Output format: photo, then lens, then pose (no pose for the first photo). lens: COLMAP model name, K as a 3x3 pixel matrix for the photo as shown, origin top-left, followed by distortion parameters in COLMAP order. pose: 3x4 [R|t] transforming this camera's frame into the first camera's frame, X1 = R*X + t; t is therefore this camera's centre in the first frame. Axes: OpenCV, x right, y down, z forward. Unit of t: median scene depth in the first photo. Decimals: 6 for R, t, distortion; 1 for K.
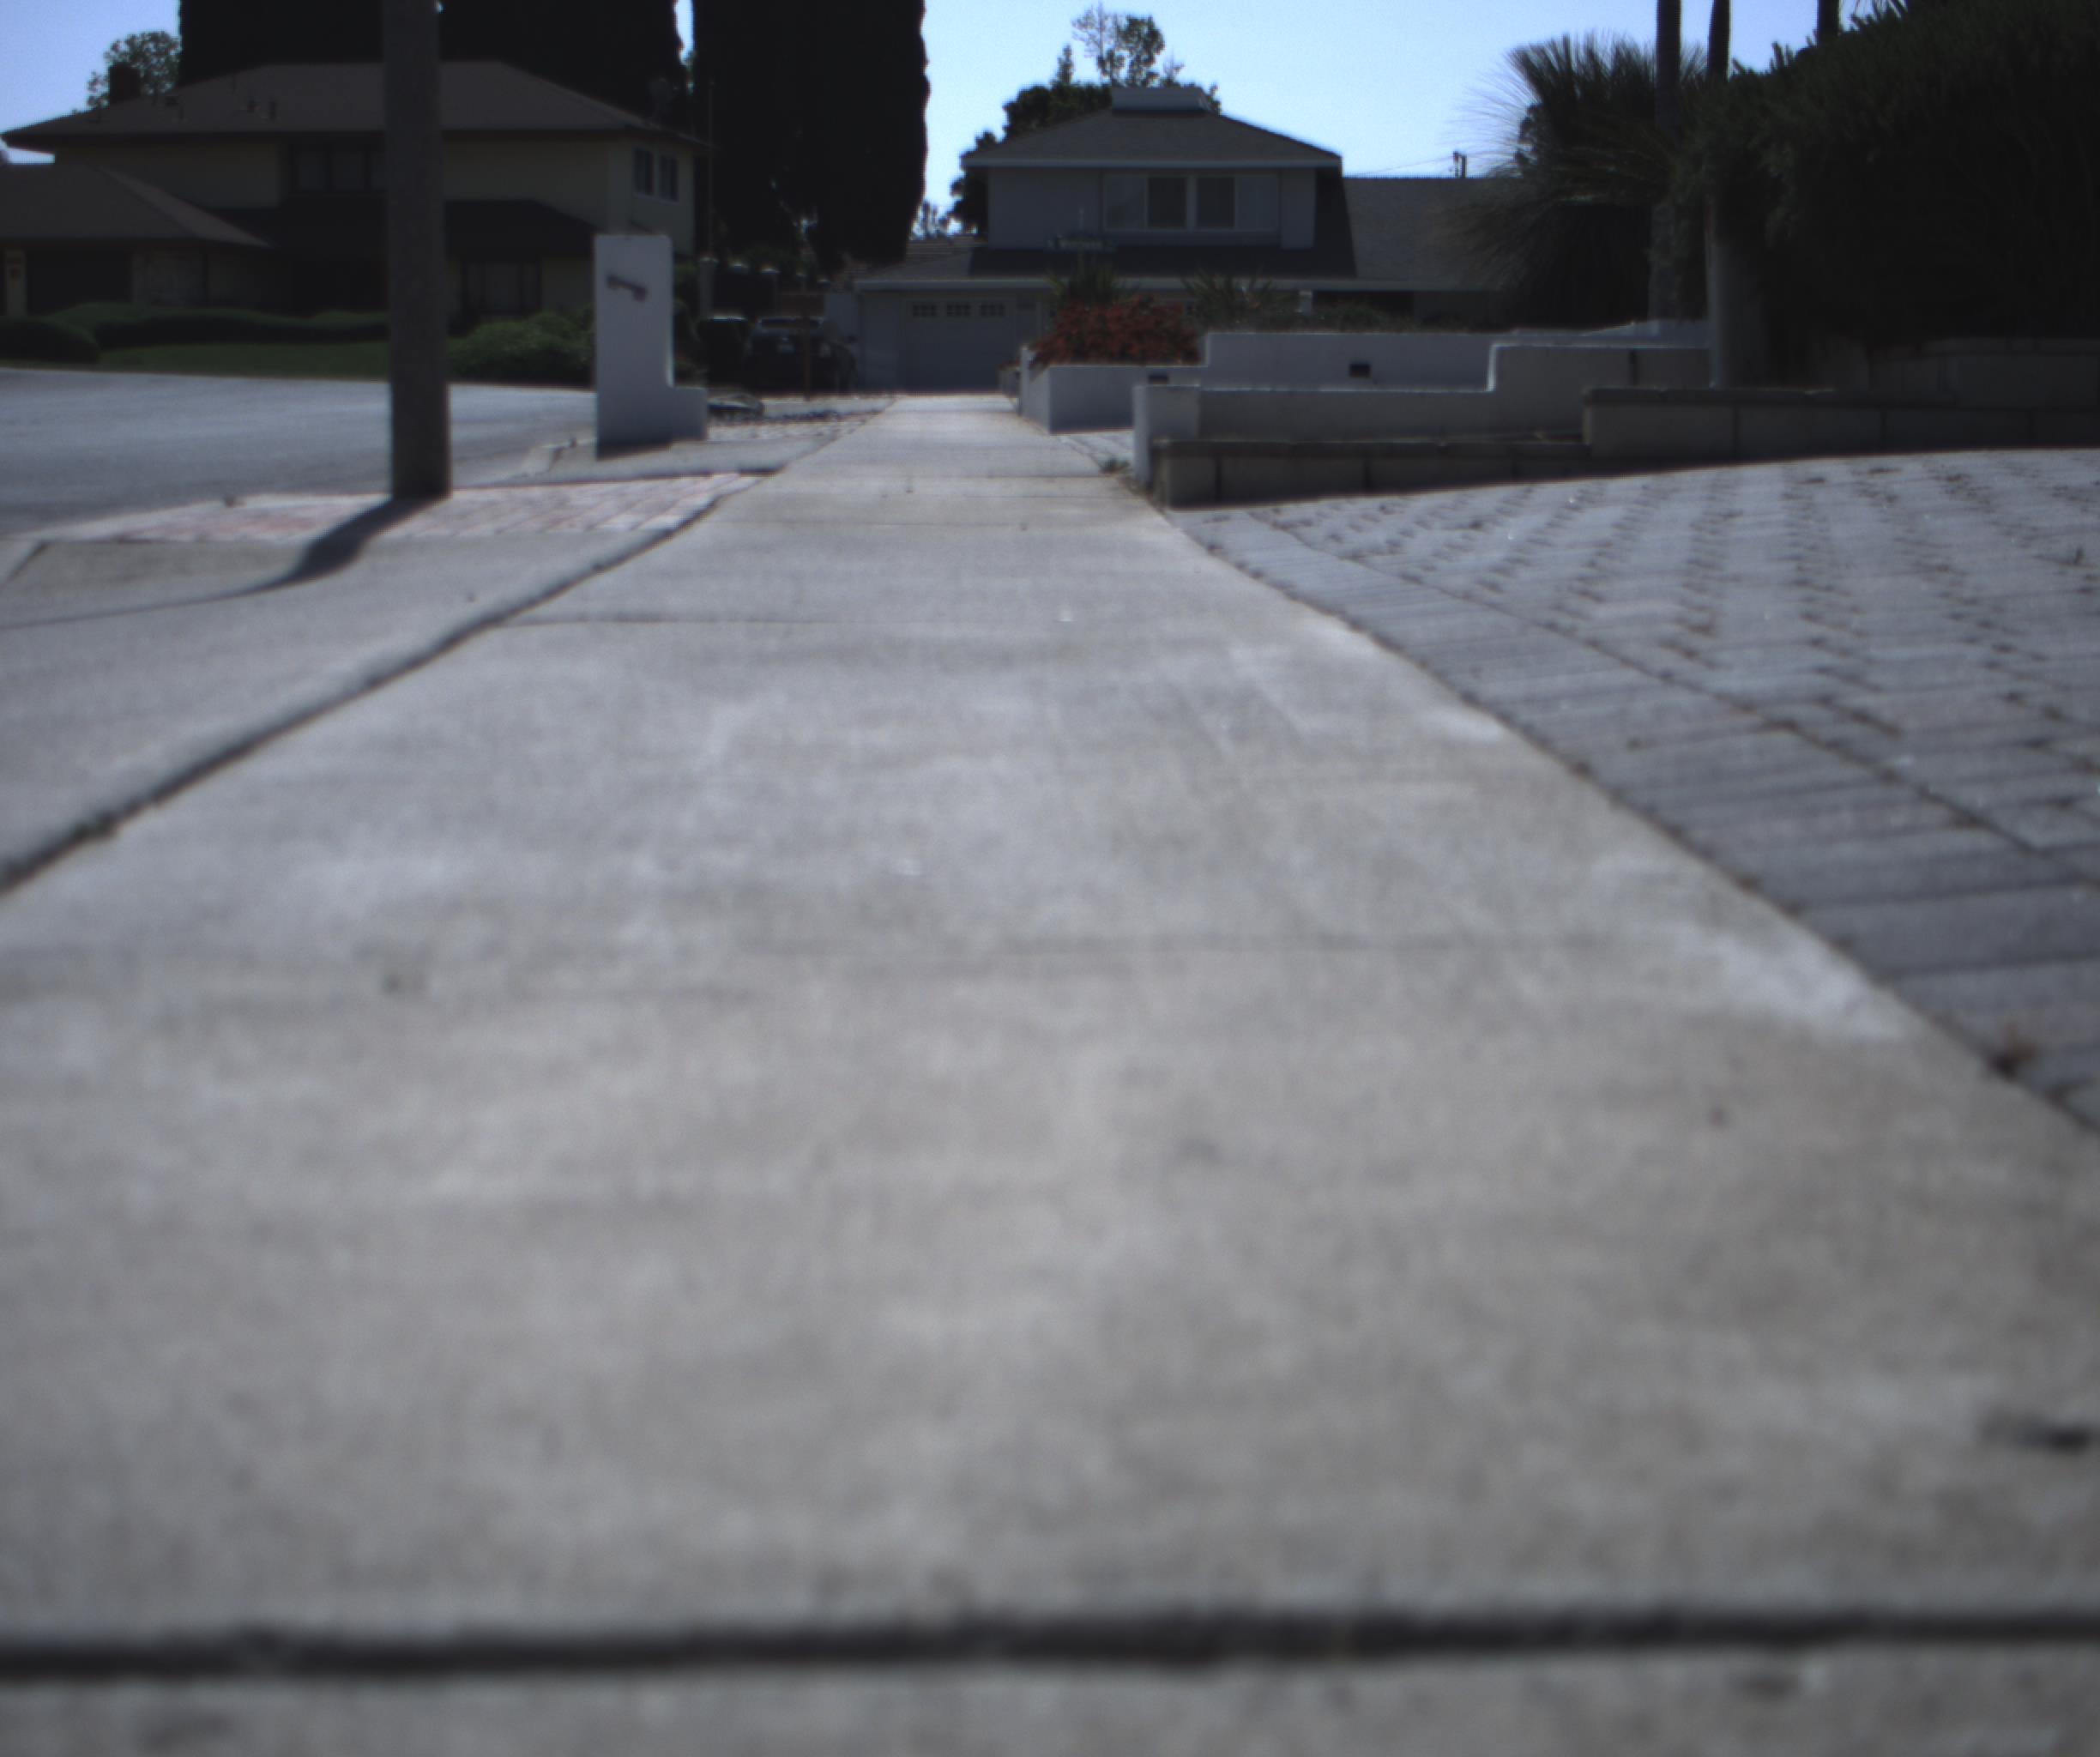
lens RADIAL K [[3914.4, 0, 1050.0], [0, 3914.4, 878.5], [0, 0, 1]] dist [-0.185766, 0.882160]
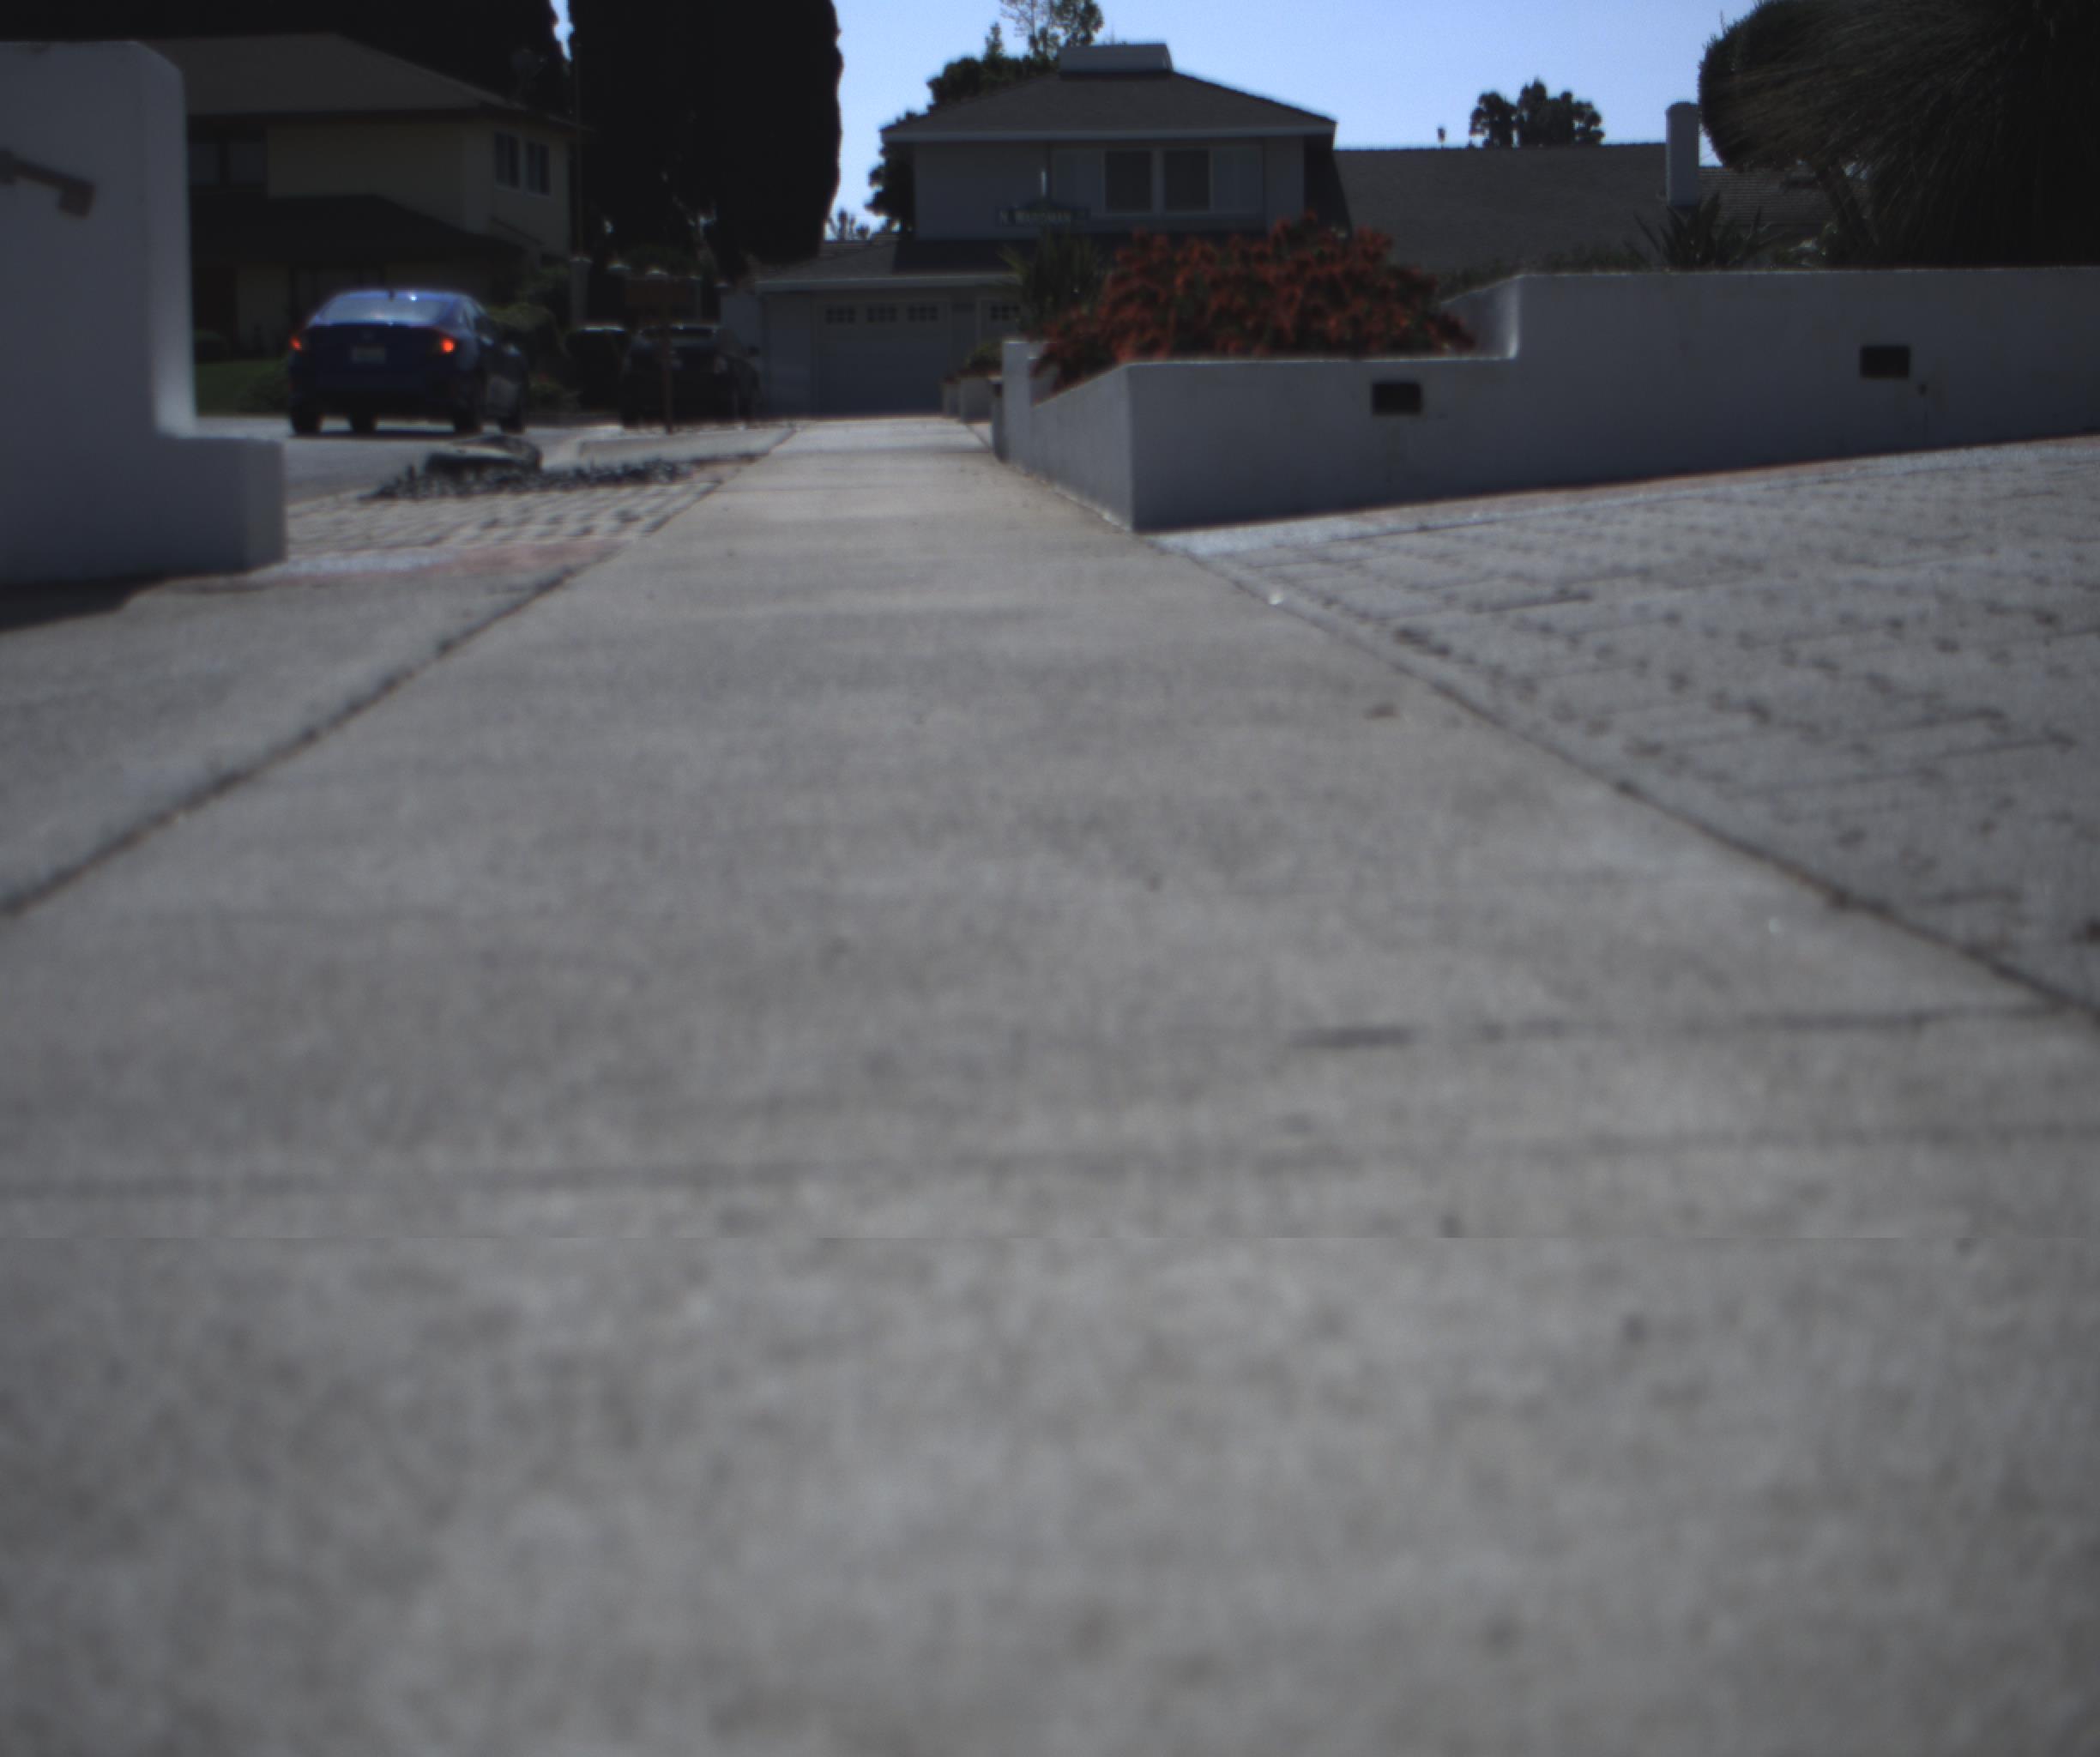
lens RADIAL K [[3914.4, 0, 1050.0], [0, 3914.4, 878.5], [0, 0, 1]] dist [-0.185766, 0.882160]
pose [[0.999614, -0.021621, 0.017448, -0.004462], [0.021686, 0.999759, -0.003552, -0.020592], [-0.017367, 0.003929, 0.999841, 0.159772]]
